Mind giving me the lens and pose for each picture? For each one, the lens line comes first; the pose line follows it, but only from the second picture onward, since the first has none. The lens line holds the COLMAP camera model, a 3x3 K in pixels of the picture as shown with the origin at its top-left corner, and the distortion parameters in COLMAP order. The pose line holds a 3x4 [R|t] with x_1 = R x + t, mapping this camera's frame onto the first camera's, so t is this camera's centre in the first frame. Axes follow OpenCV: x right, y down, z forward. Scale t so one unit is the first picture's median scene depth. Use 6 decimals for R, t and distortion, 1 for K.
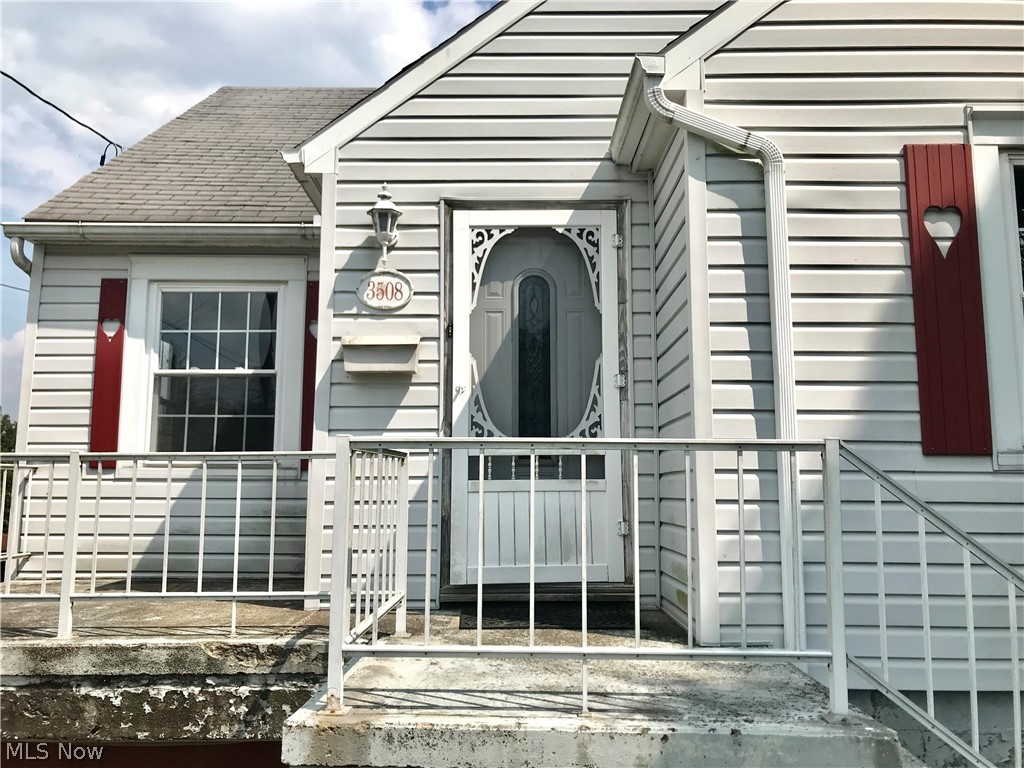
lens RADIAL K [[831.0, 0, 517.8], [0, 831.0, 378.0], [0, 0, 1]] dist [0.115874, -0.193937]
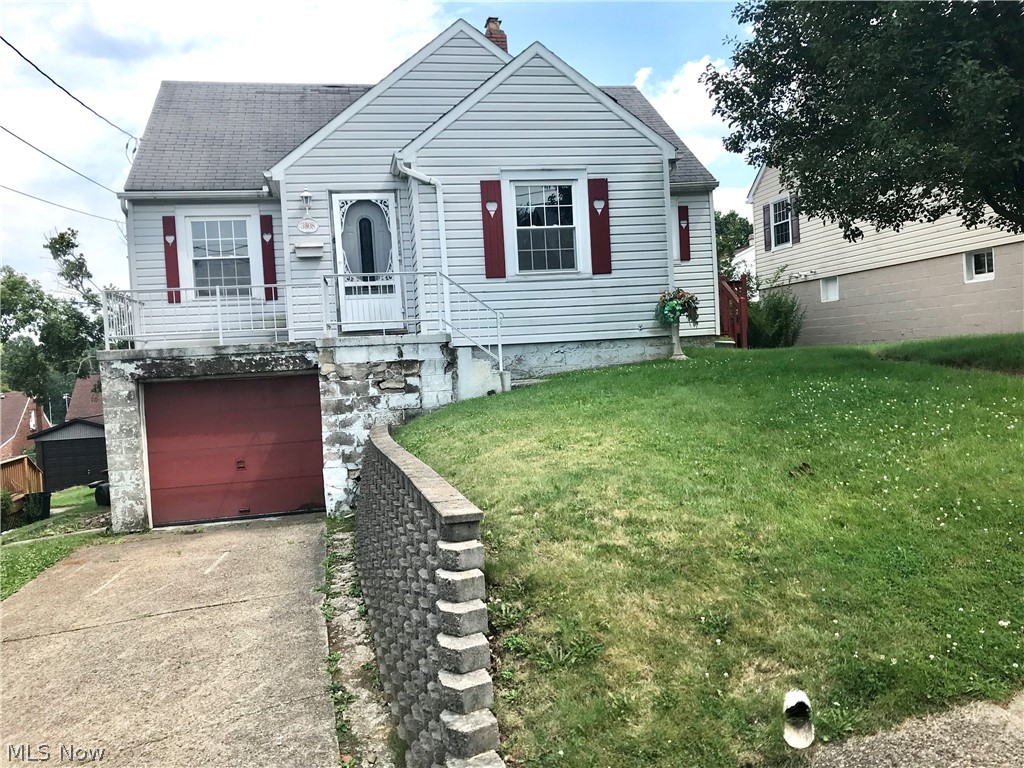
lens RADIAL K [[831.0, 0, 517.8], [0, 831.0, 378.0], [0, 0, 1]] dist [0.115874, -0.193937]
pose [[0.979982, -0.060772, 0.189582, -0.039747], [0.030861, 0.987131, 0.156906, -0.024013], [-0.196677, -0.147914, 0.969247, -1.801418]]
